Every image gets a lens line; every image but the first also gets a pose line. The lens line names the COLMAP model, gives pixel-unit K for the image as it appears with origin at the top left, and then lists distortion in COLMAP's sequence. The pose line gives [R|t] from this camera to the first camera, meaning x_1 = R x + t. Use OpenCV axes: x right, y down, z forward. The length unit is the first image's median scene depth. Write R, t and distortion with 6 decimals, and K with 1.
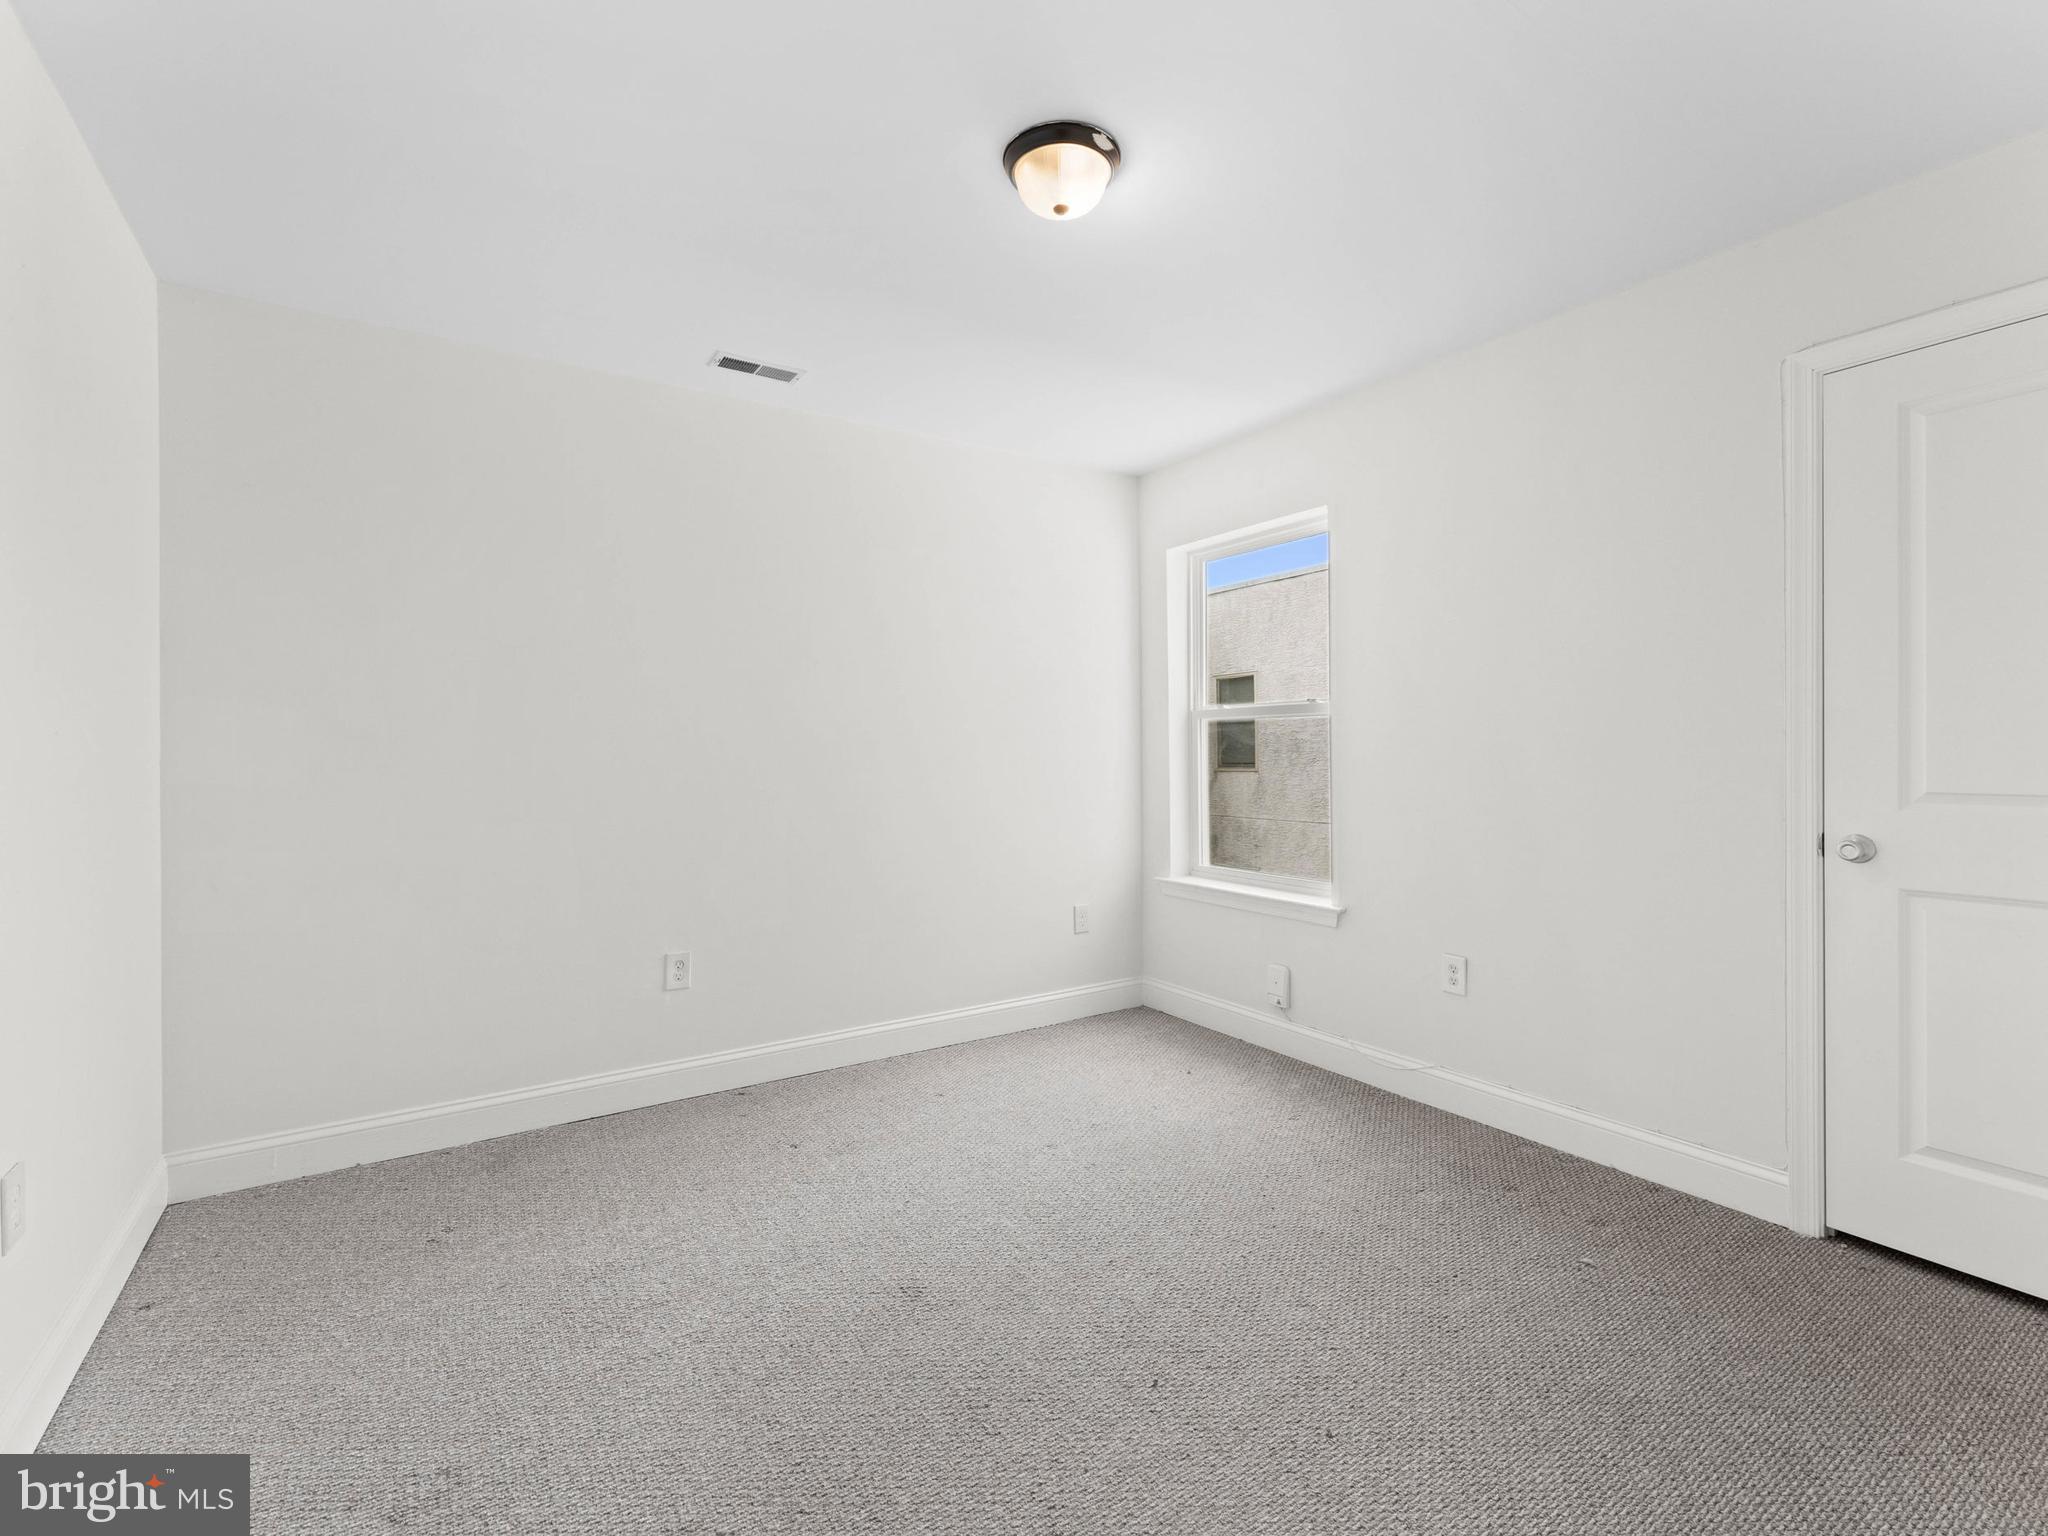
lens RADIAL K [[927.0, 0, 1027.3], [0, 927.0, 757.4], [0, 0, 1]] dist [-0.000167, -0.000082]
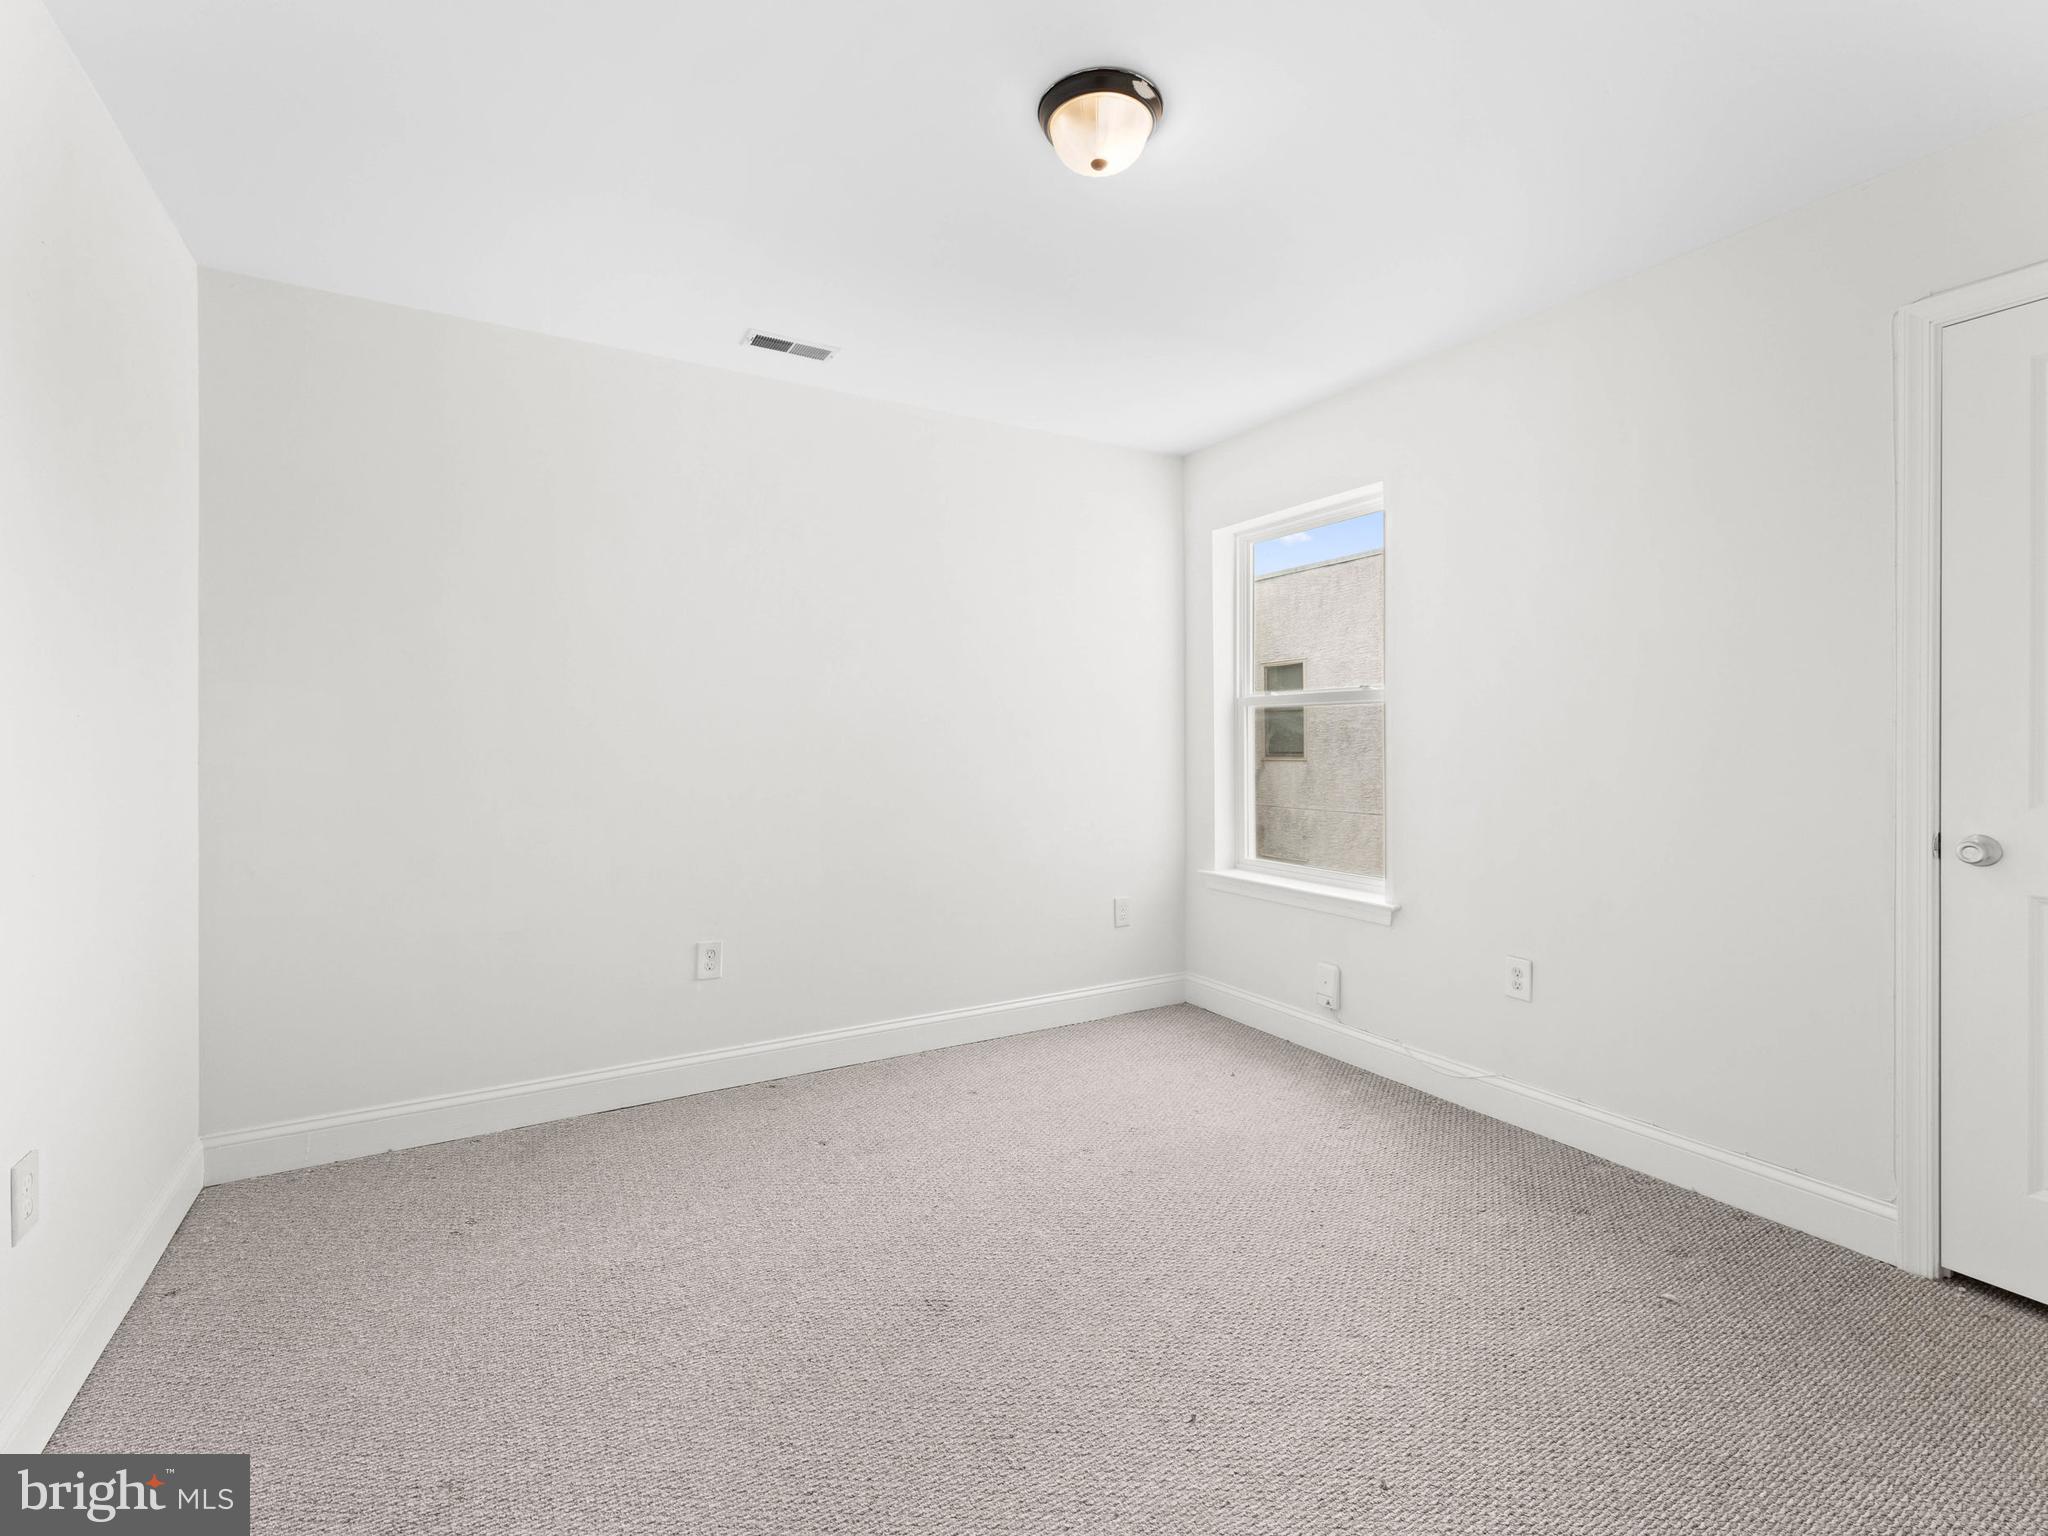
lens RADIAL K [[925.6, 0, 1024.1], [0, 925.6, 745.5], [0, 0, 1]] dist [-0.000729, -0.000103]
pose [[0.998628, 0.004734, -0.052143, 0.010935], [-0.004726, 0.999989, 0.000272, 0.000208], [0.052143, -0.000025, 0.998640, 0.050056]]
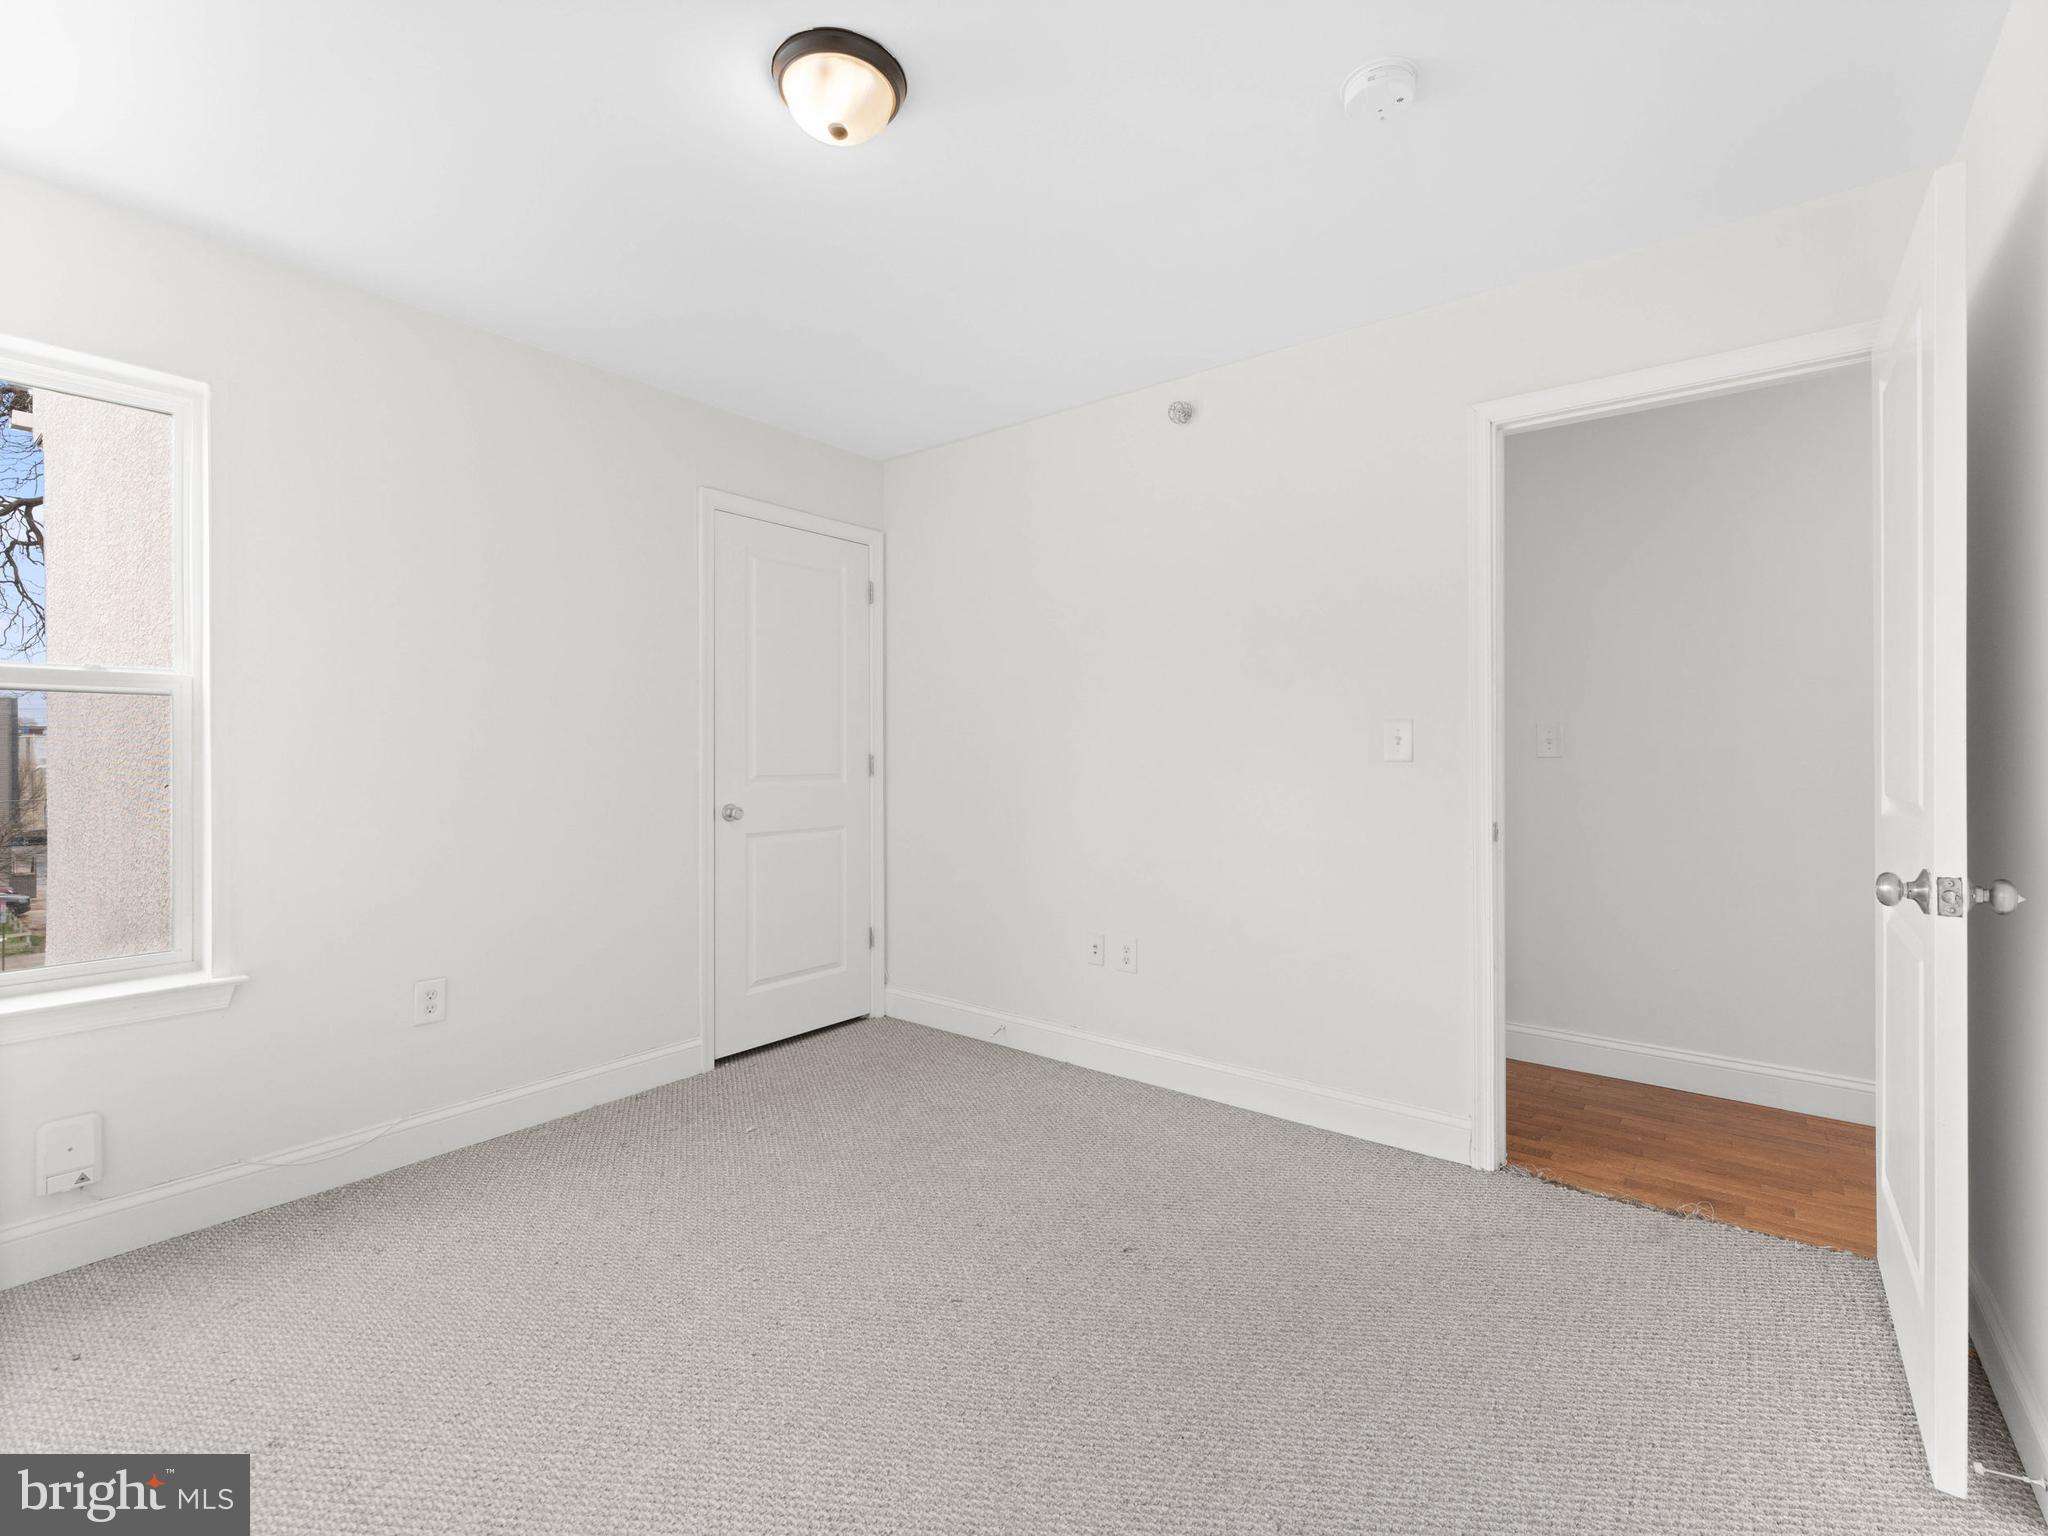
lens RADIAL K [[925.6, 0, 1024.1], [0, 925.6, 745.5], [0, 0, 1]] dist [-0.000729, -0.000103]
pose [[-0.320765, 0.006541, 0.947136, -0.761776], [0.006234, 0.999969, -0.004795, -0.004291], [-0.947138, 0.004366, -0.320796, 1.003813]]
